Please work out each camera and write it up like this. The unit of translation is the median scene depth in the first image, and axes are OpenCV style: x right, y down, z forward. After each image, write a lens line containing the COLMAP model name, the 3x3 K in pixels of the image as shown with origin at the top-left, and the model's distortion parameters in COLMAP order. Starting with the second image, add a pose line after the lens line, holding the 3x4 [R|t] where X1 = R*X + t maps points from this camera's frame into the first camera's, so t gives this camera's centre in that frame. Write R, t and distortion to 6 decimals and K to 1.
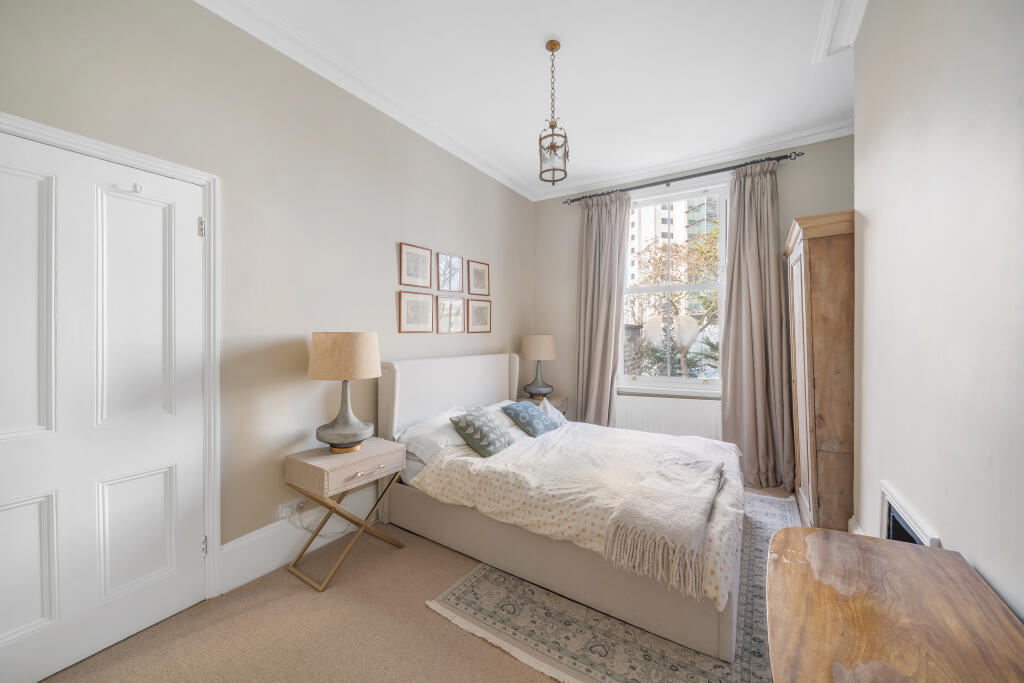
lens RADIAL K [[380.3, 0, 491.4], [0, 380.3, 321.4], [0, 0, 1]] dist [0.001495, -0.000110]
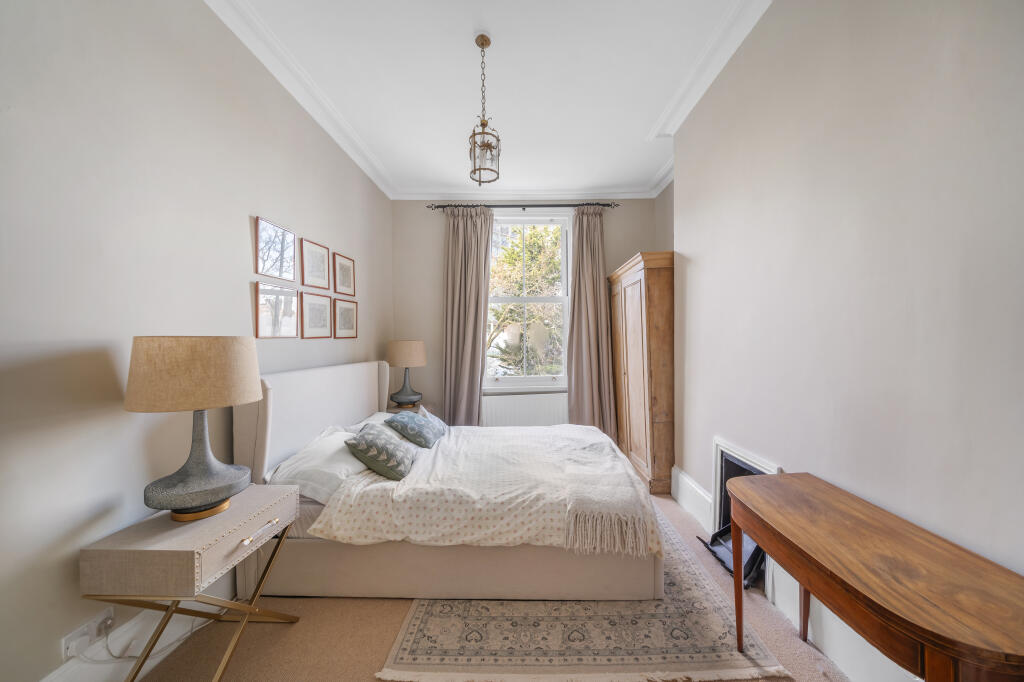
lens RADIAL K [[361.7, 0, 511.4], [0, 361.7, 333.7], [0, 0, 1]] dist [-0.001743, -0.000270]
pose [[0.837631, 0.005862, 0.546205, -0.278829], [-0.013482, 0.999860, 0.009944, 0.010387], [-0.546070, -0.015694, 0.837593, 0.179448]]
